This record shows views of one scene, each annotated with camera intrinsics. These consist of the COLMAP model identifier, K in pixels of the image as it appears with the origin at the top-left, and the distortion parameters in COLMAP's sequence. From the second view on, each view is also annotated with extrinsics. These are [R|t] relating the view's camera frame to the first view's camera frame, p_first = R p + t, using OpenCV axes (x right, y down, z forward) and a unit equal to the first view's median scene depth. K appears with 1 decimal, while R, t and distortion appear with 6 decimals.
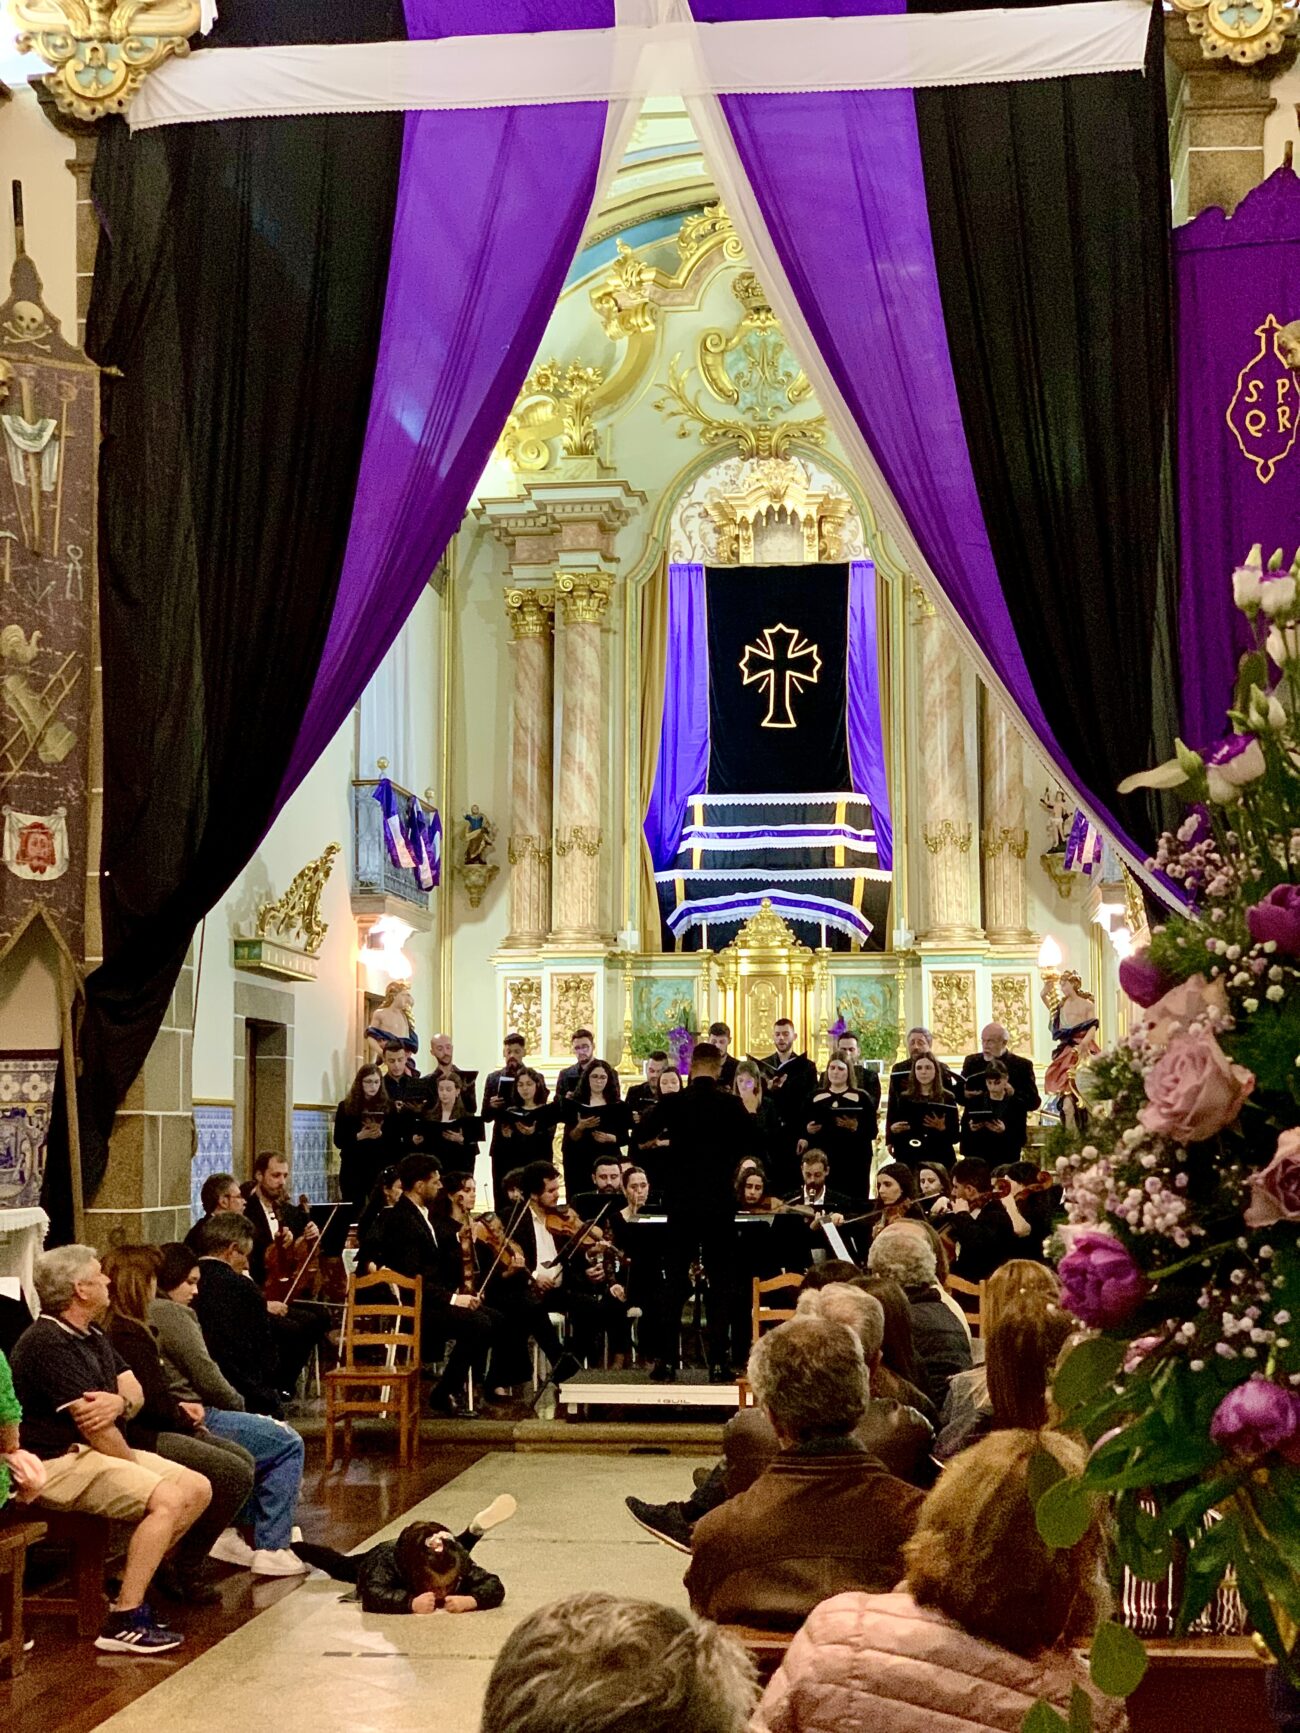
lens RADIAL K [[2646.8, 0, 645.7], [0, 2646.8, 866.1], [0, 0, 1]] dist [0.126386, 0.000000]
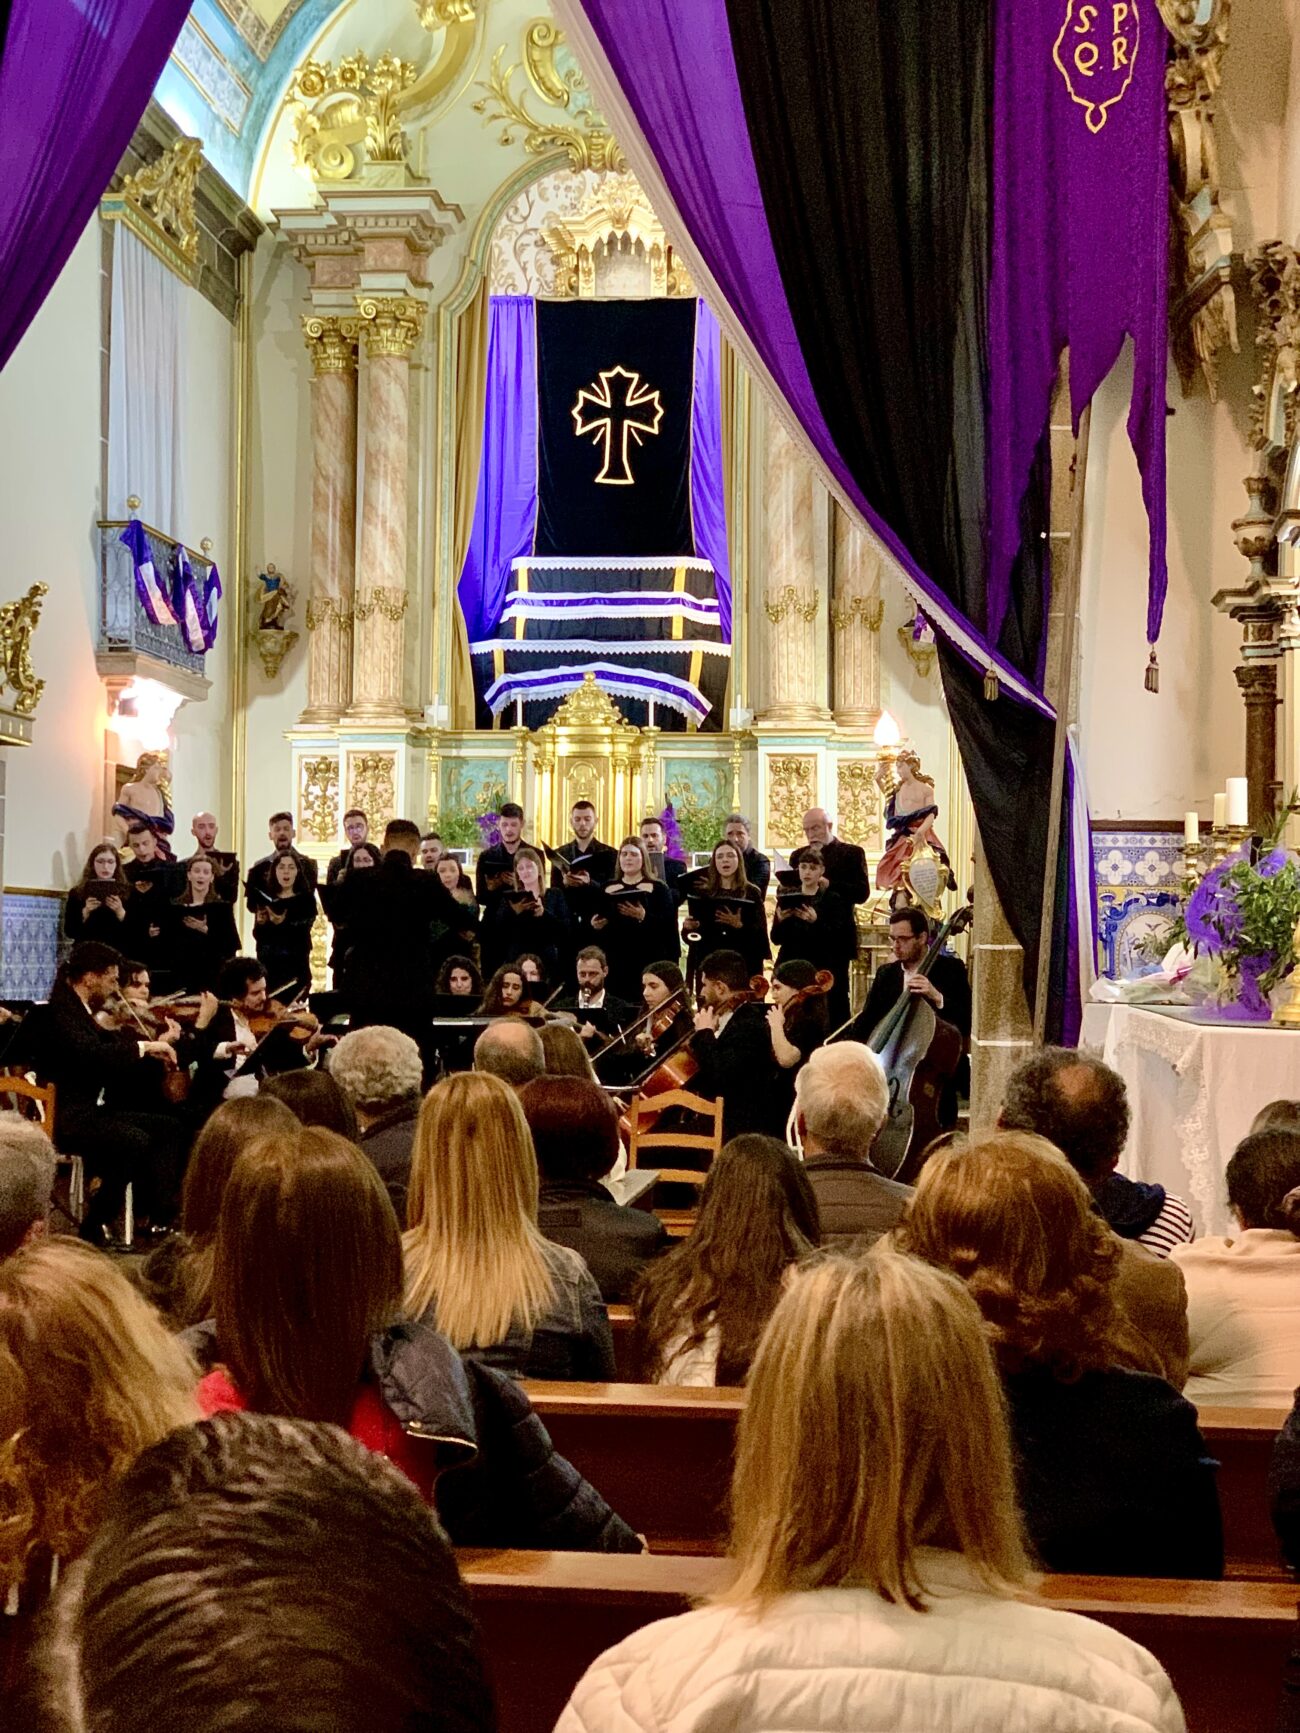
lens RADIAL K [[2646.8, 0, 656.4], [0, 2646.8, 864.2], [0, 0, 1]] dist [0.126386, 0.000000]
pose [[0.999677, 0.014148, 0.021112, 0.049755], [-0.015570, 0.997510, 0.068792, 0.015147], [-0.020086, -0.069099, 0.997408, 0.100314]]
